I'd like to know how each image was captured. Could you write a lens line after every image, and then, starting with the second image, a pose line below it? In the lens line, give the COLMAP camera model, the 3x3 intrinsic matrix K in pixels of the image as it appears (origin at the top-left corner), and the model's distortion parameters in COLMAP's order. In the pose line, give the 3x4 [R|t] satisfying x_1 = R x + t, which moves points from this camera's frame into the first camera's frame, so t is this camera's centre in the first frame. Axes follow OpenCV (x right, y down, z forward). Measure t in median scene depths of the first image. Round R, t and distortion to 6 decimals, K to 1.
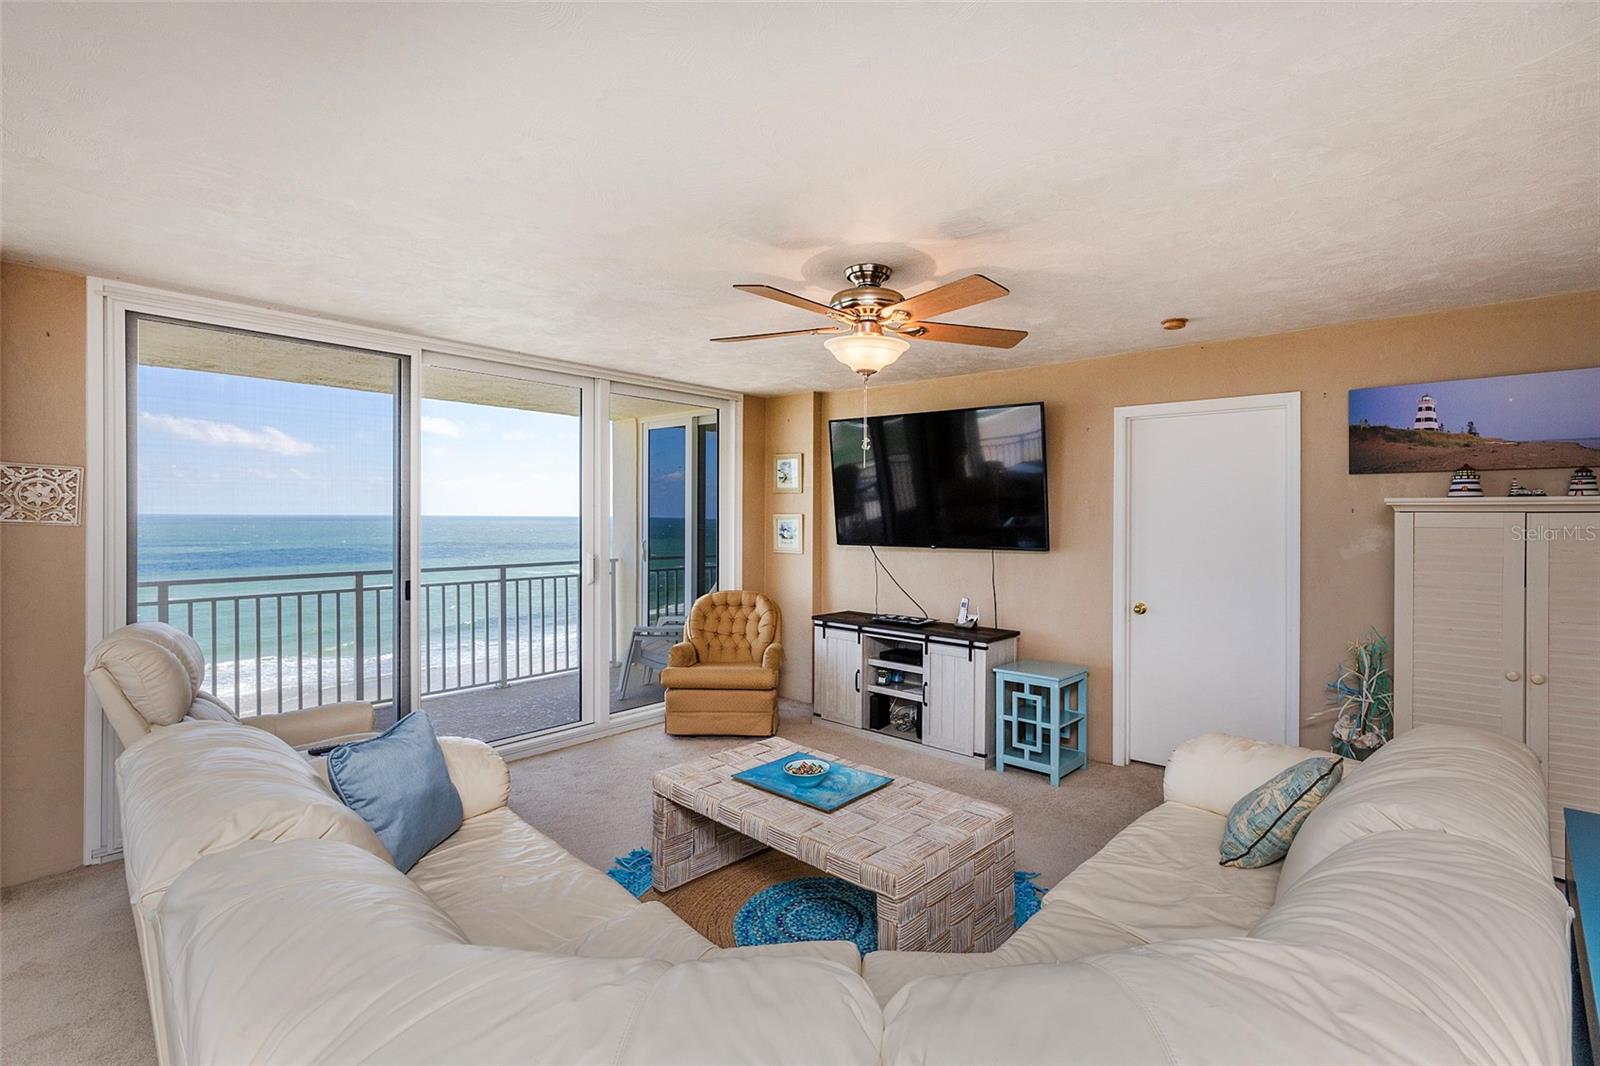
lens RADIAL K [[742.4, 0, 853.1], [0, 742.4, 511.8], [0, 0, 1]] dist [0.000079, 0.000245]
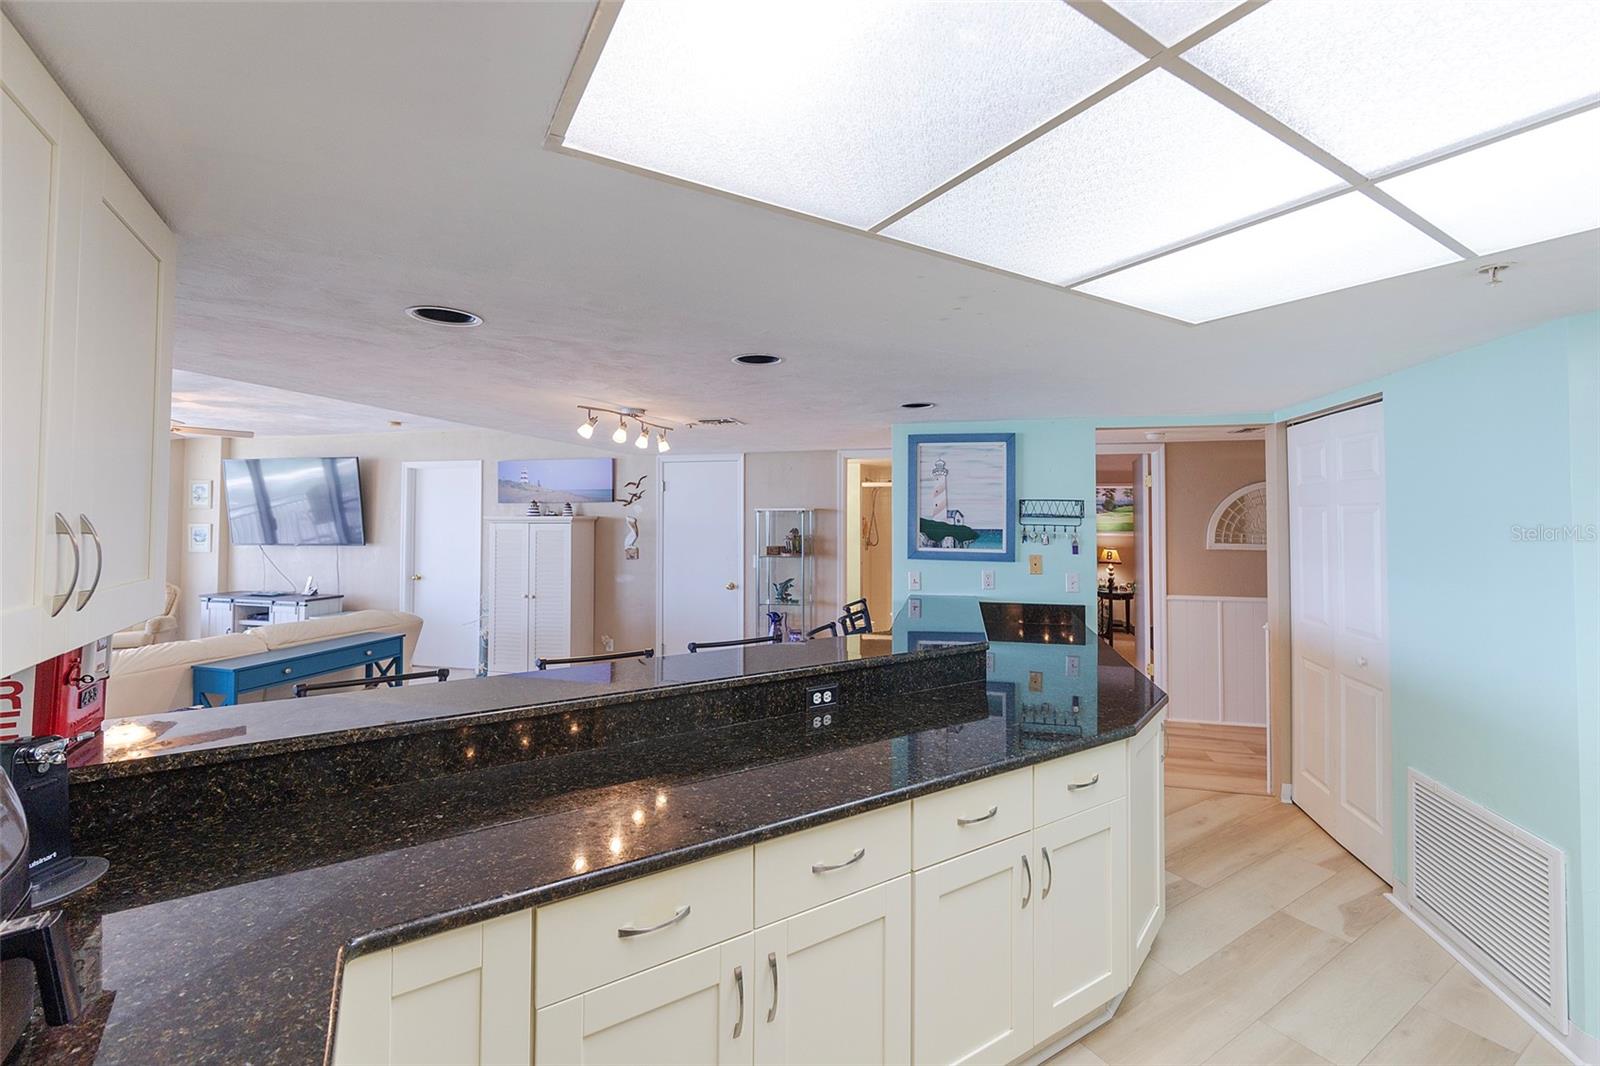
lens RADIAL K [[660.5, 0, 797.1], [0, 660.5, 500.3], [0, 0, 1]] dist [0.000056, -0.000027]
pose [[0.909130, 0.004853, 0.416485, 0.543114], [0.002753, 0.999840, -0.017660, -0.021035], [-0.416504, 0.017202, 0.908971, -0.774540]]
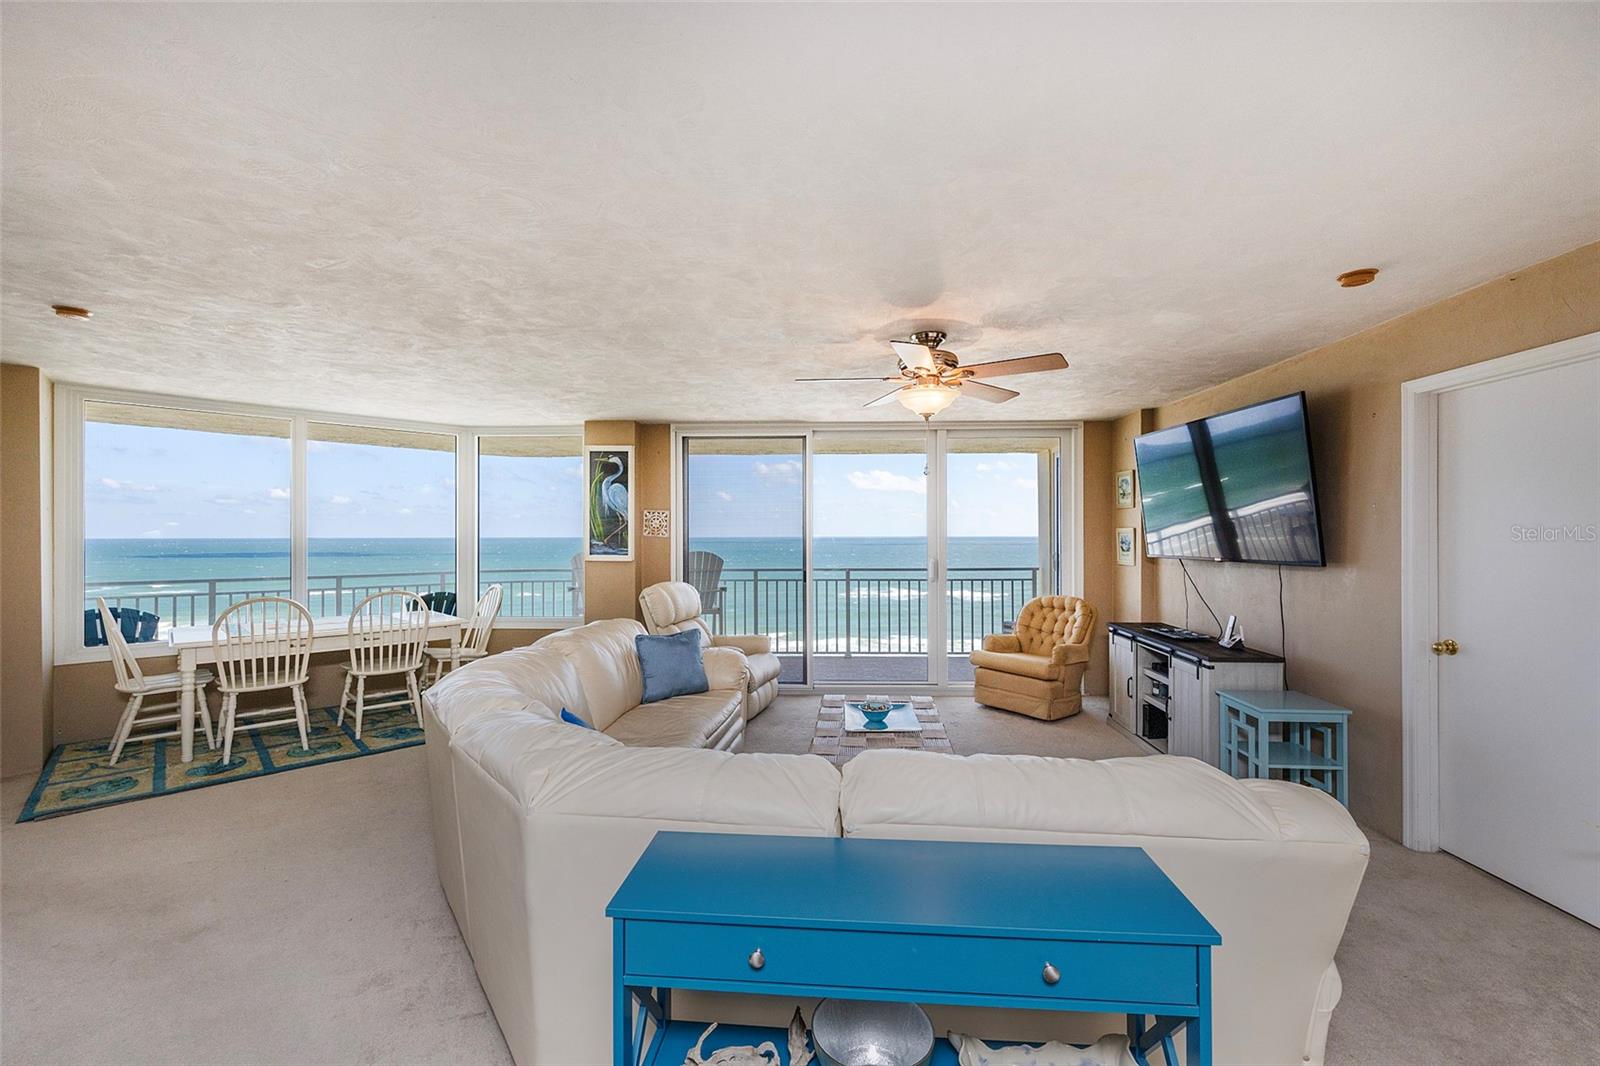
lens RADIAL K [[667.5, 0, 814.7], [0, 667.5, 532.4], [0, 0, 1]] dist [0.001344, 0.000439]
pose [[0.605262, -0.008982, -0.795976, 0.530091], [0.010601, 0.999939, -0.003223, 0.010652], [0.795956, -0.006487, 0.605320, 0.091493]]
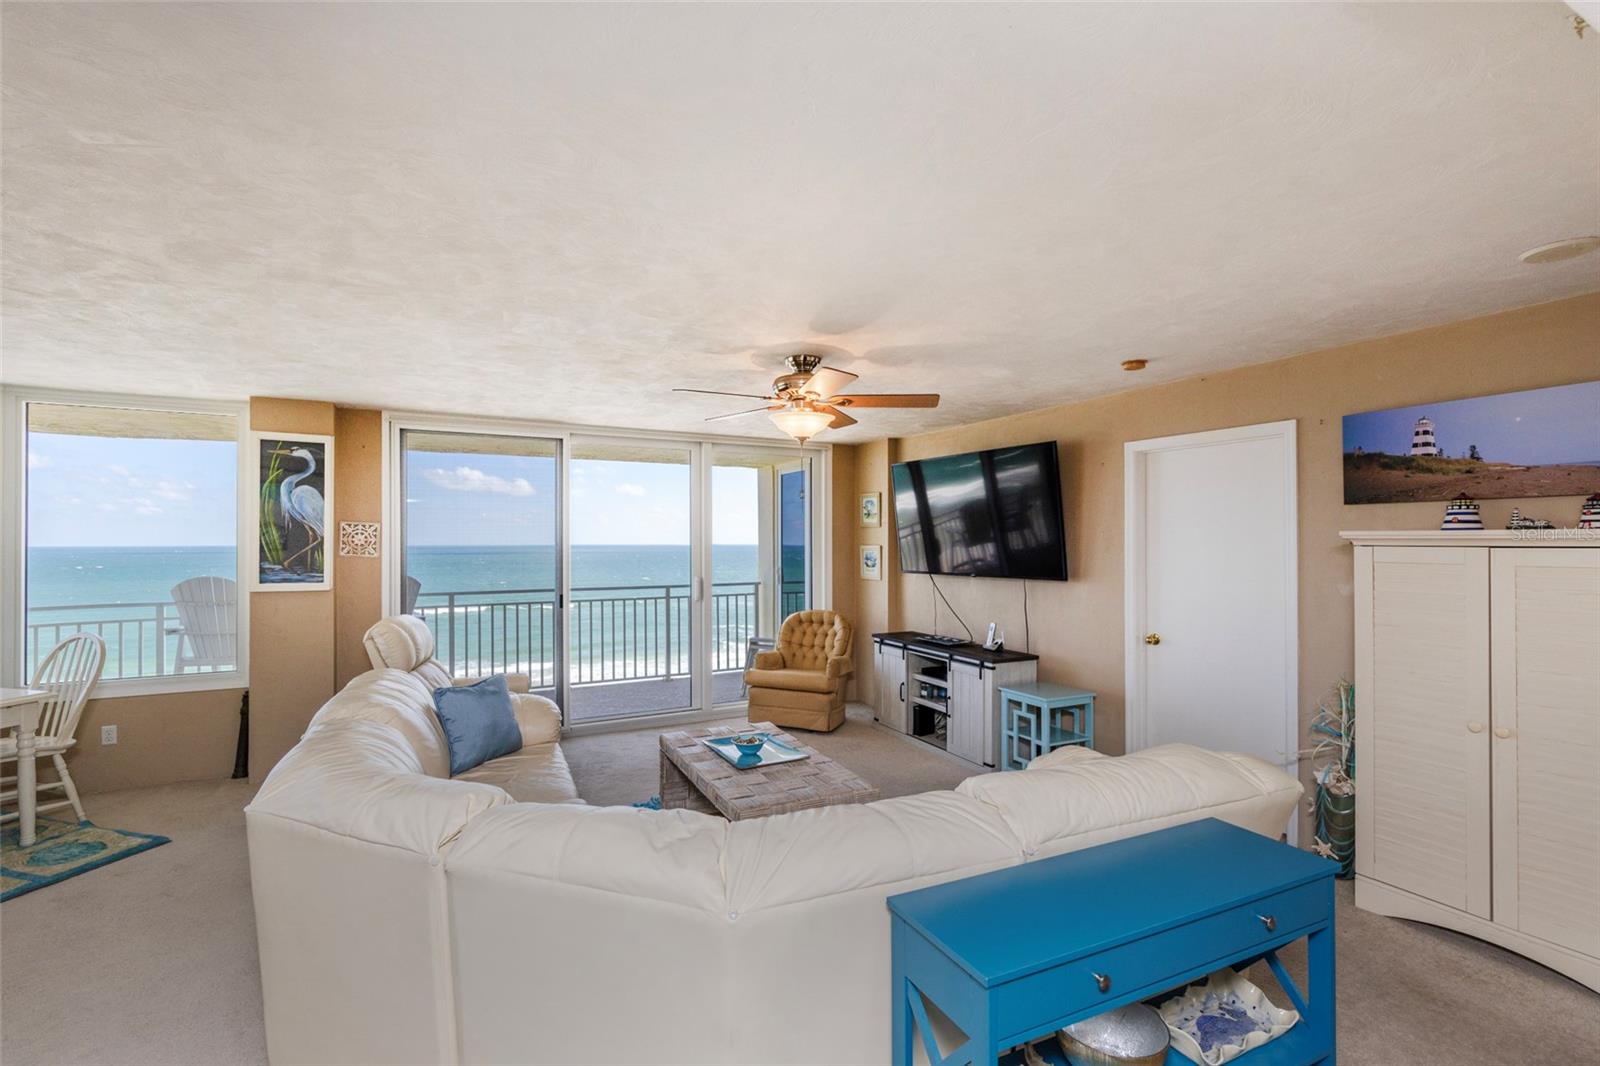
lens RADIAL K [[717.0, 0, 793.0], [0, 717.0, 540.0], [0, 0, 1]] dist [0.001052, 0.000443]
pose [[0.919554, -0.006237, -0.392913, 0.315037], [0.007591, 0.999969, 0.001892, -0.010972], [0.392890, -0.004722, 0.919574, -0.093402]]
